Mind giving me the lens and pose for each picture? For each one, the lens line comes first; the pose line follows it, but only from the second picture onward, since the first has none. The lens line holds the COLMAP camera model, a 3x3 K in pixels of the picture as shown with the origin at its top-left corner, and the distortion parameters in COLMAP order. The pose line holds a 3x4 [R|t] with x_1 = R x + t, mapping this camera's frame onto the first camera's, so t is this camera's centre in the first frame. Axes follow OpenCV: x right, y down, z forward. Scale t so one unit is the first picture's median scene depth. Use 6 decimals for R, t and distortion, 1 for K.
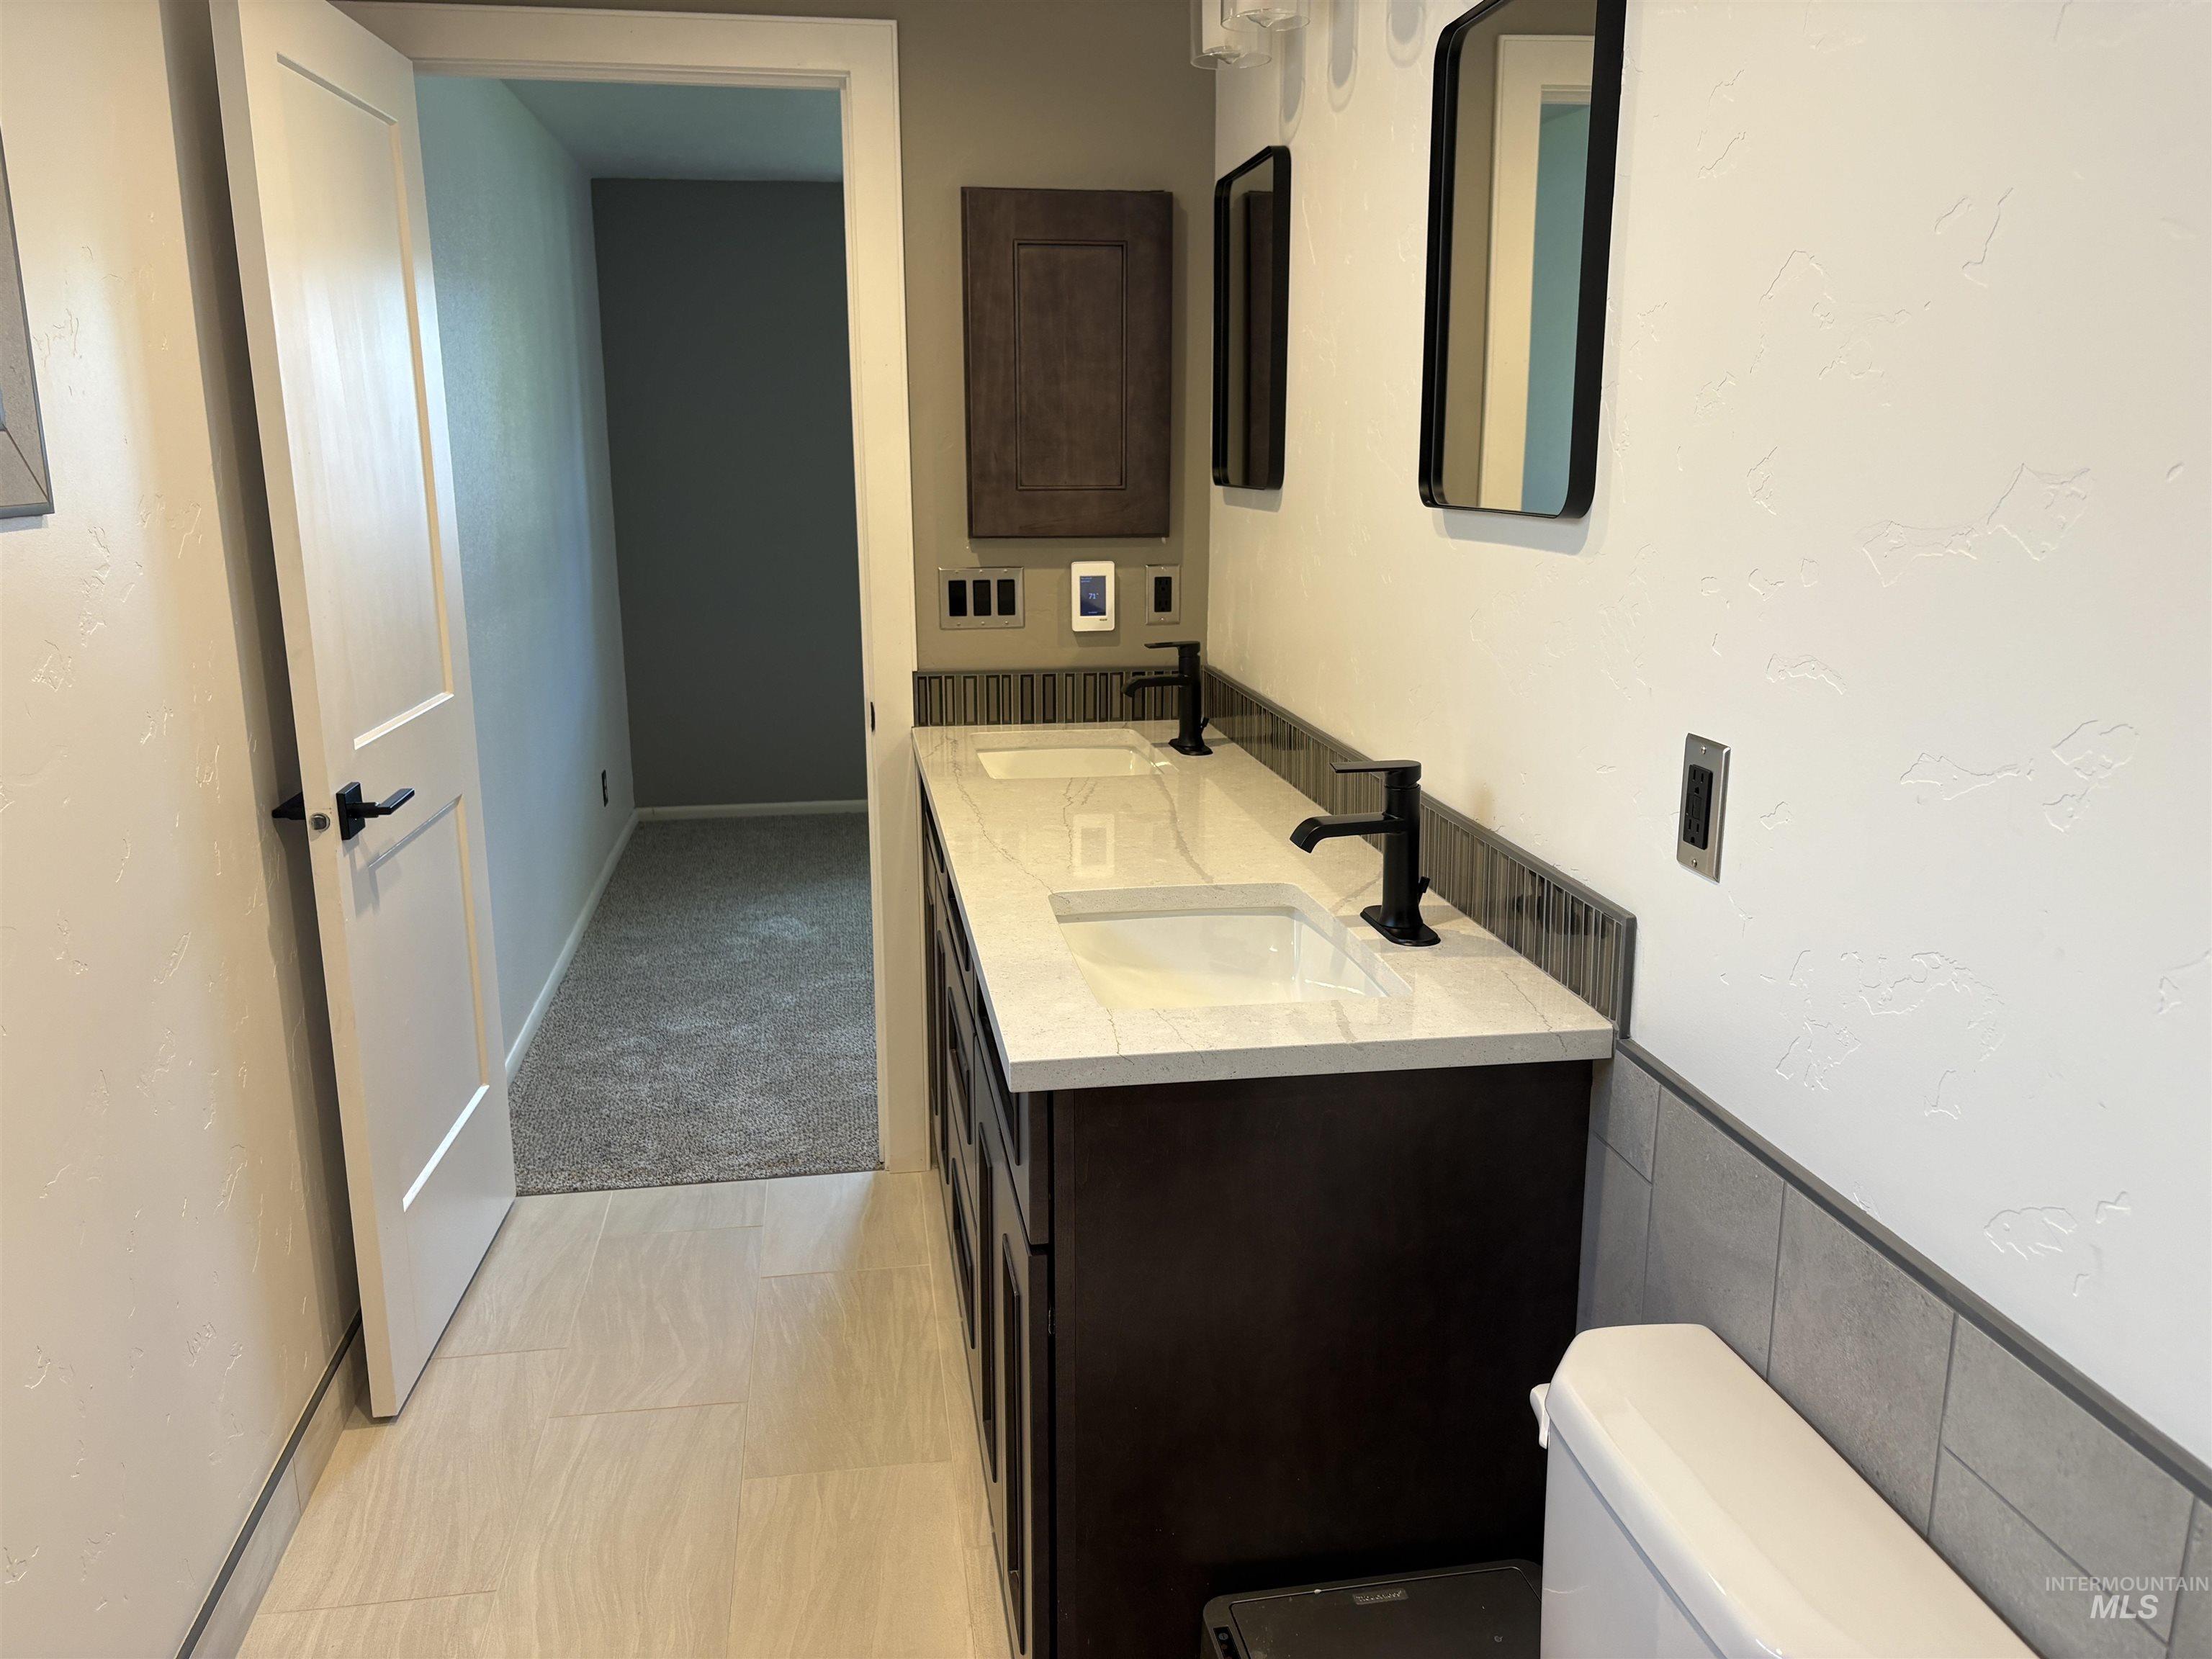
lens RADIAL K [[1674.1, 0, 1103.9], [0, 1674.1, 835.2], [0, 0, 1]] dist [0.039102, -0.021674]
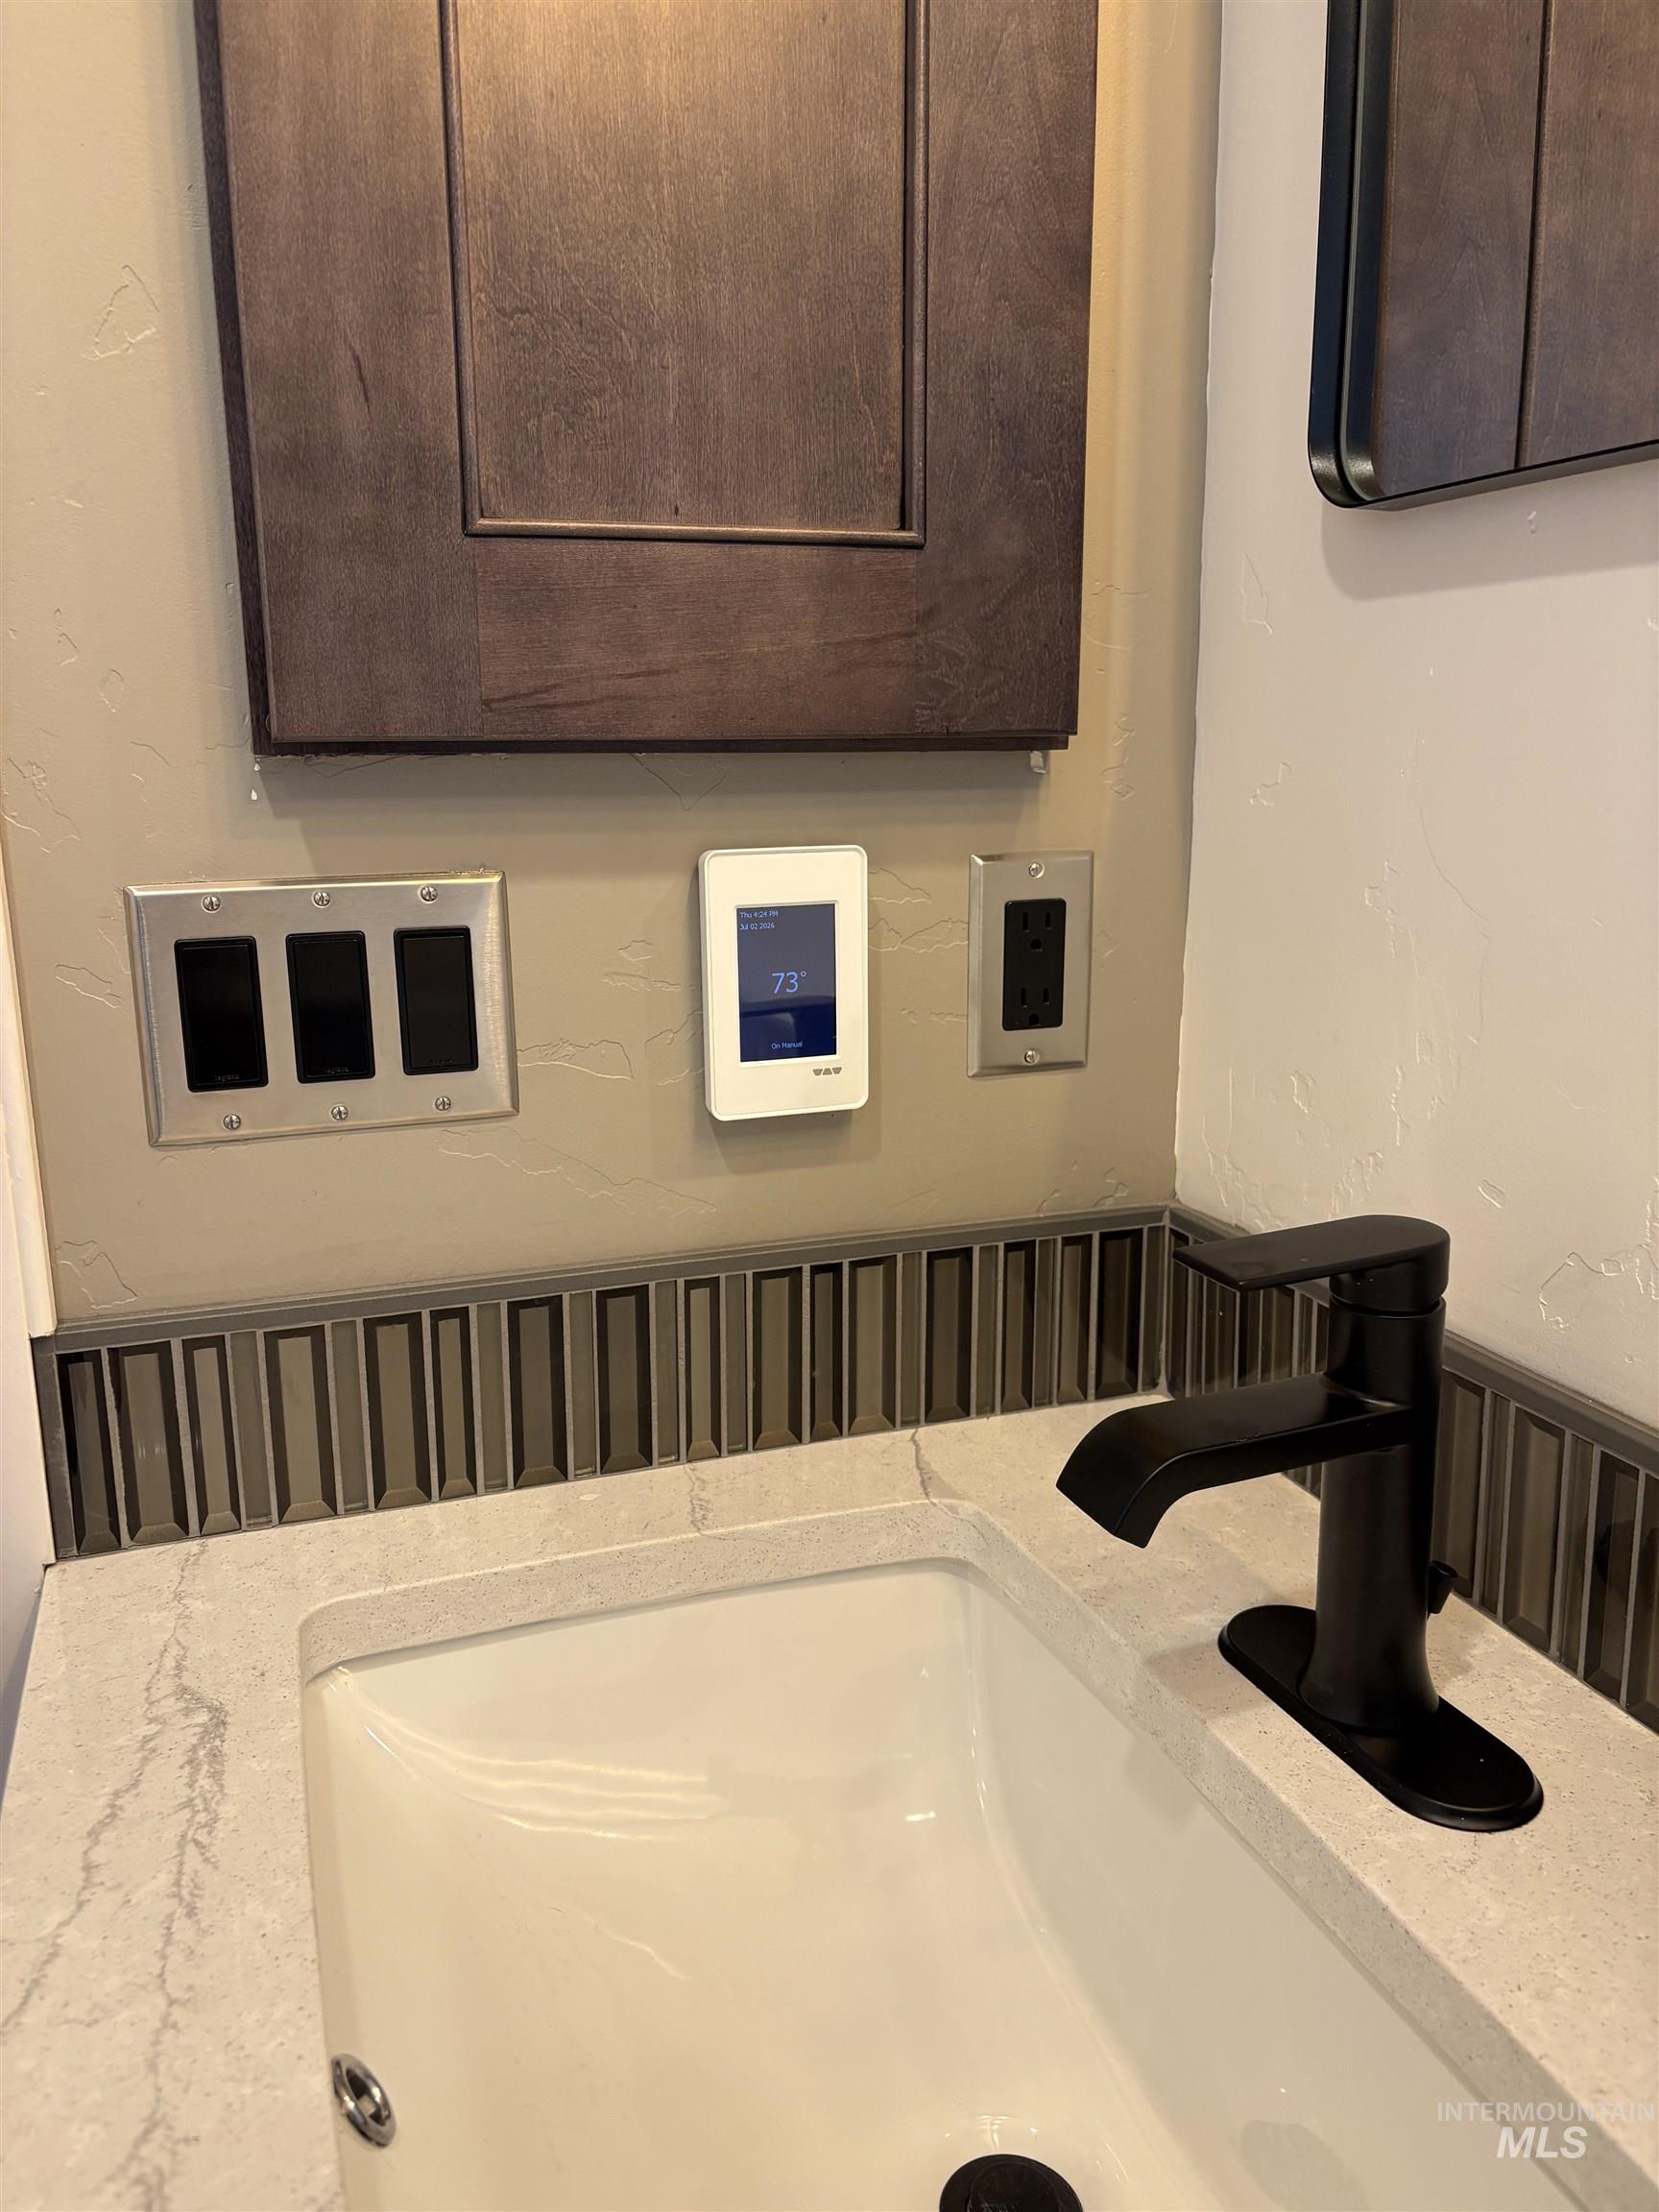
lens RADIAL K [[1674.1, 0, 836.7], [0, 1674.1, 1096.3], [0, 0, 1]] dist [0.039102, -0.021674]
pose [[0.980827, -0.046861, 0.189162, -0.047913], [0.050574, 0.998610, -0.014848, -0.121233], [-0.188203, 0.024130, 0.981834, 0.749730]]
